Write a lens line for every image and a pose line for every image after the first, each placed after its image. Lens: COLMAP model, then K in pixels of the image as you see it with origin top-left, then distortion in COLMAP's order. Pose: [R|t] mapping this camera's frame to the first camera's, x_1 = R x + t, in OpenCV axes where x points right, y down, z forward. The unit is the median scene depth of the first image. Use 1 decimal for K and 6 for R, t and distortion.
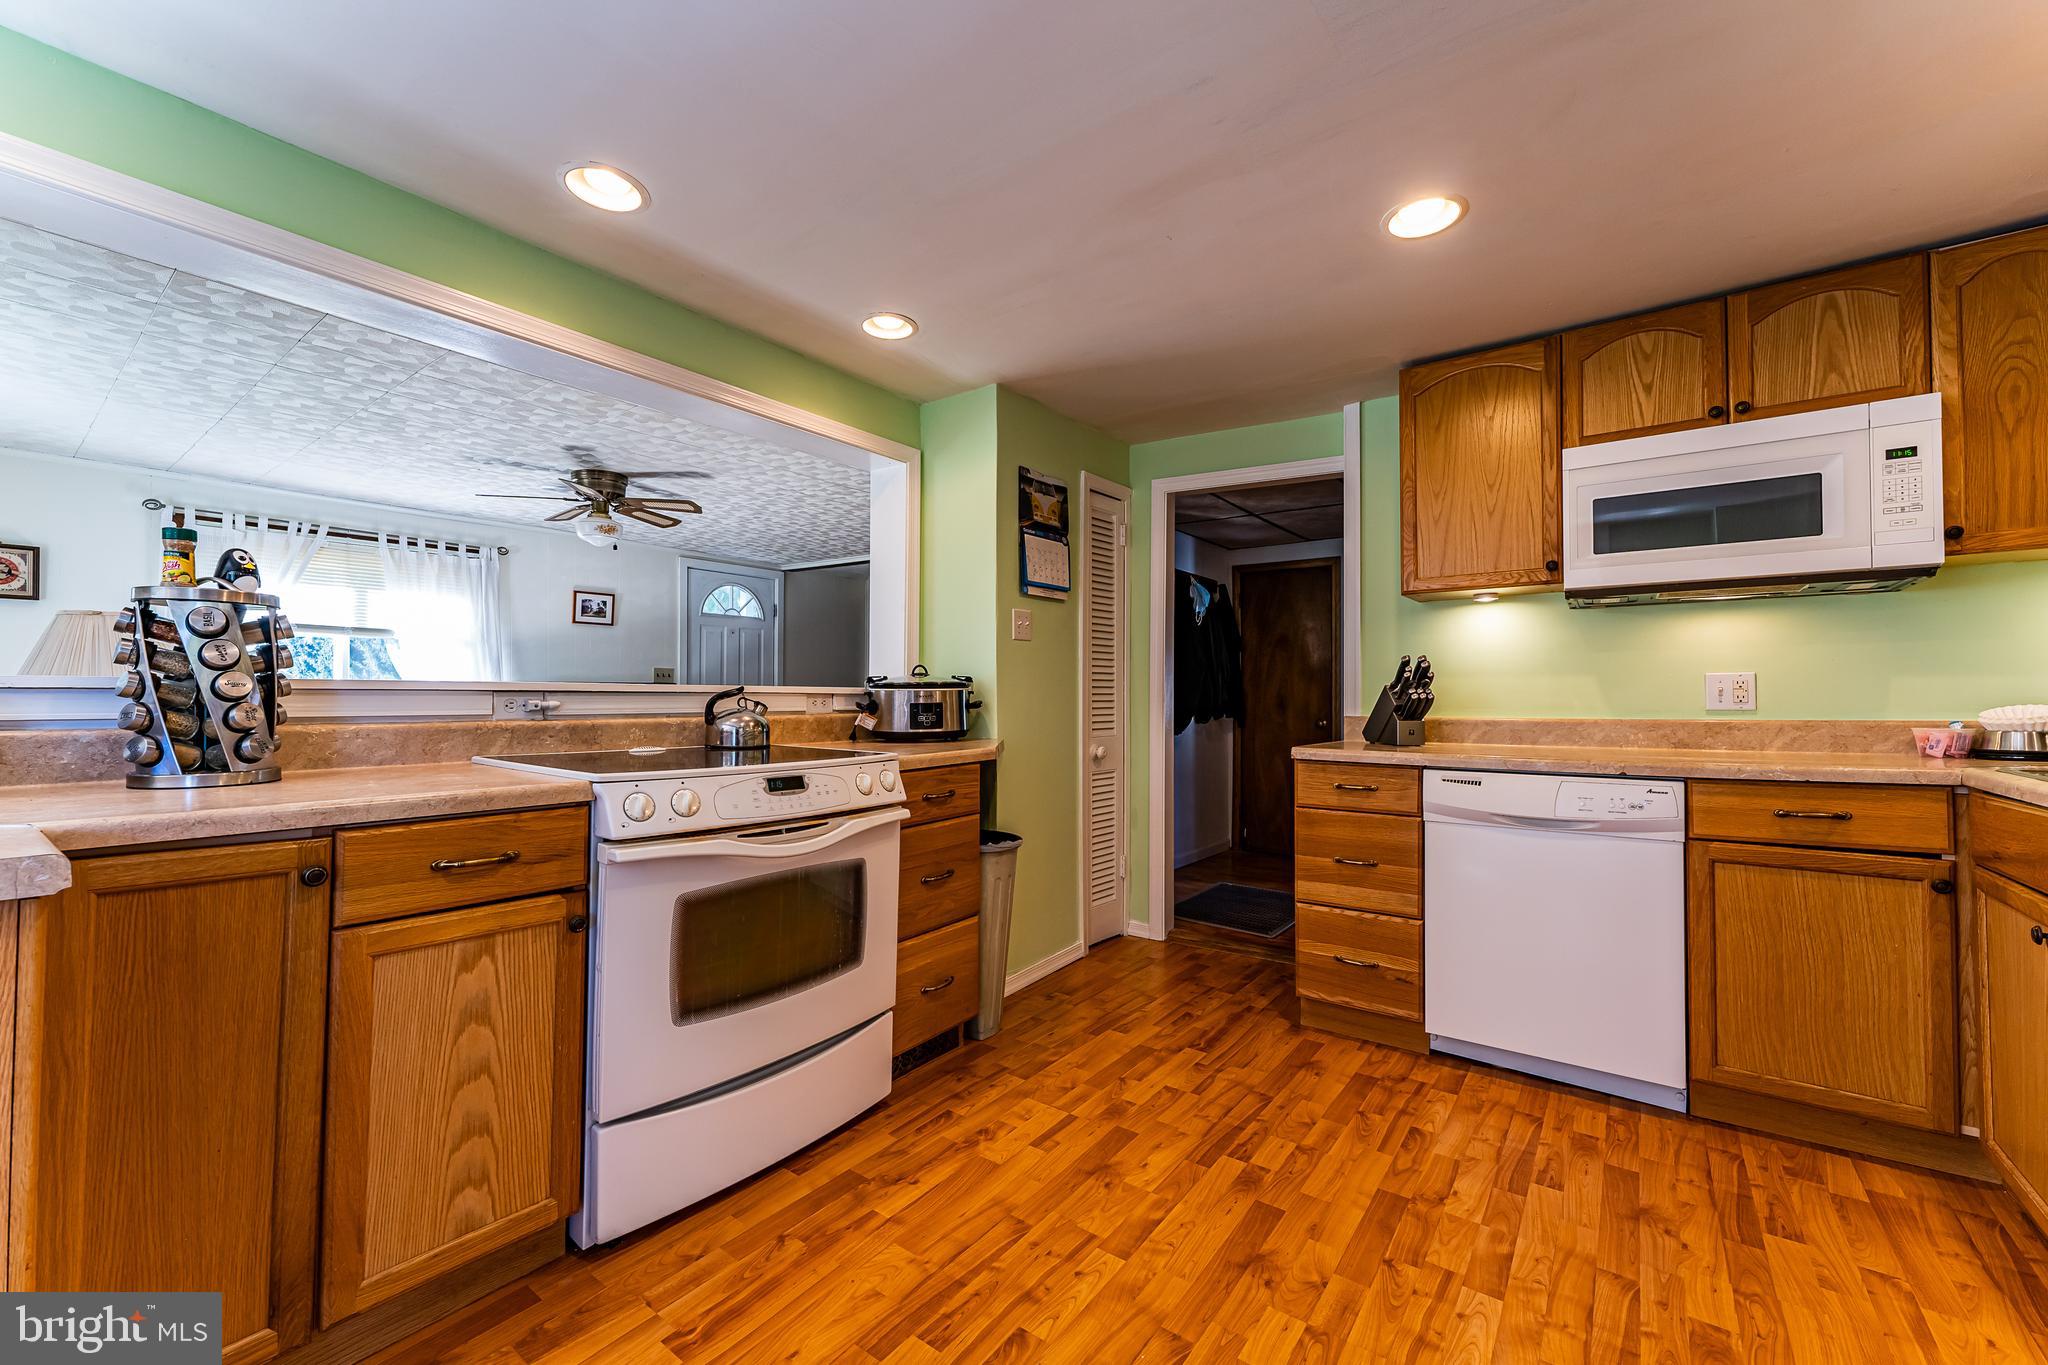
lens RADIAL K [[825.9, 0, 1019.2], [0, 825.9, 687.8], [0, 0, 1]] dist [0.000772, 0.000059]
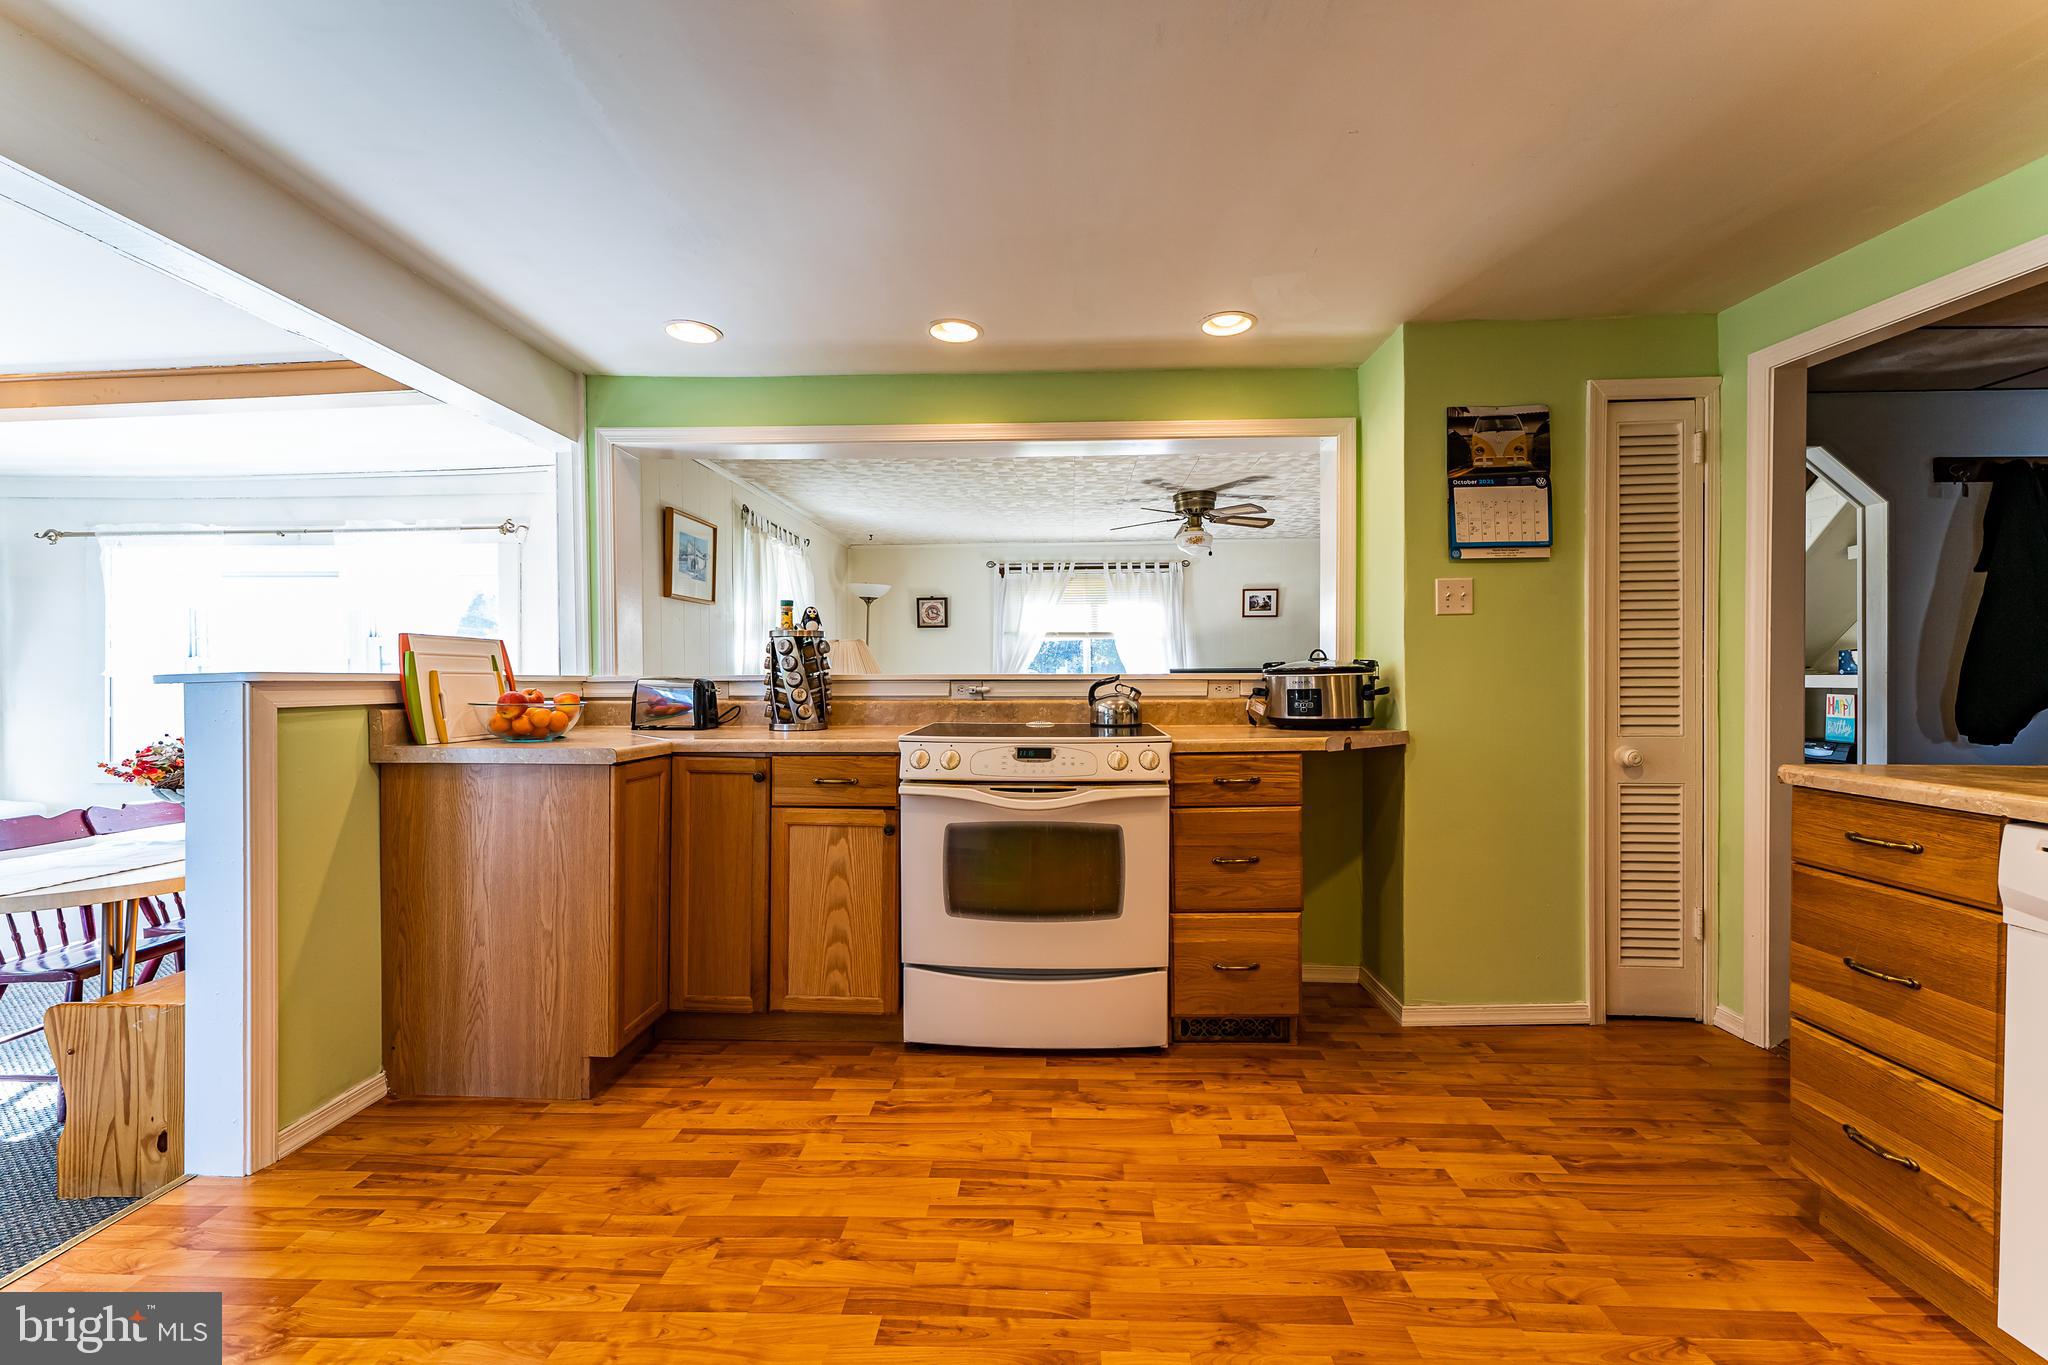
lens RADIAL K [[827.8, 0, 1024.0], [0, 827.8, 682.5], [0, 0, 1]] dist [-0.001053, -0.000130]
pose [[0.567191, -0.001116, -0.823586, 0.604461], [0.014168, 0.999864, 0.008403, -0.002465], [0.823464, -0.016434, 0.567130, 0.217163]]
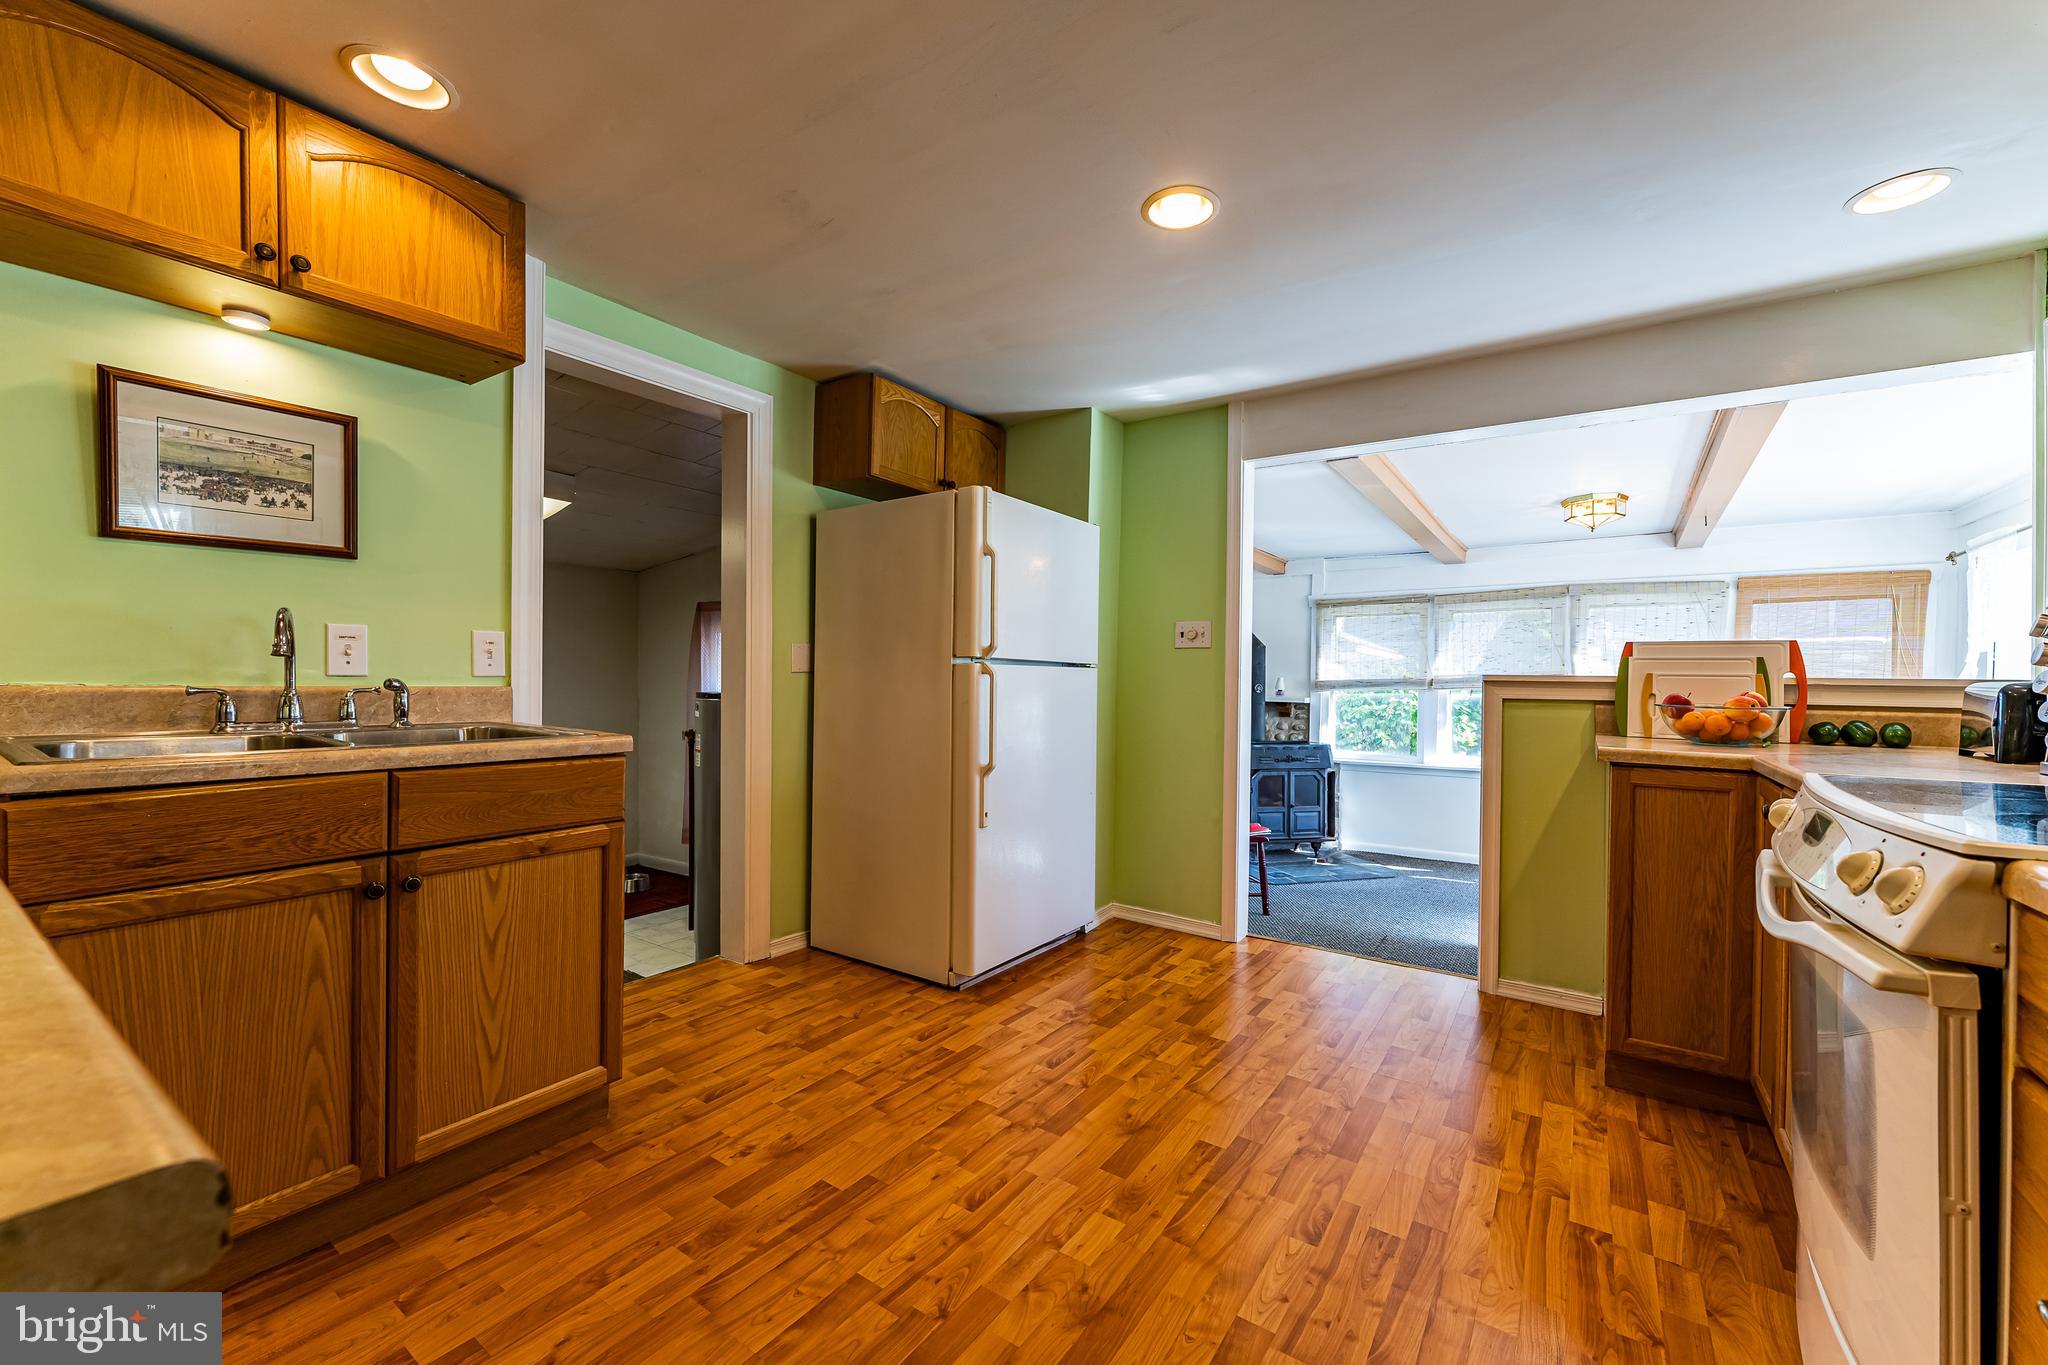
lens RADIAL K [[825.9, 0, 1019.2], [0, 825.9, 687.8], [0, 0, 1]] dist [0.000772, 0.000059]
pose [[-0.999296, -0.015647, -0.034111, 0.277067], [-0.015610, 0.999877, -0.001331, 0.017202], [0.034127, -0.000798, -0.999417, 1.288797]]
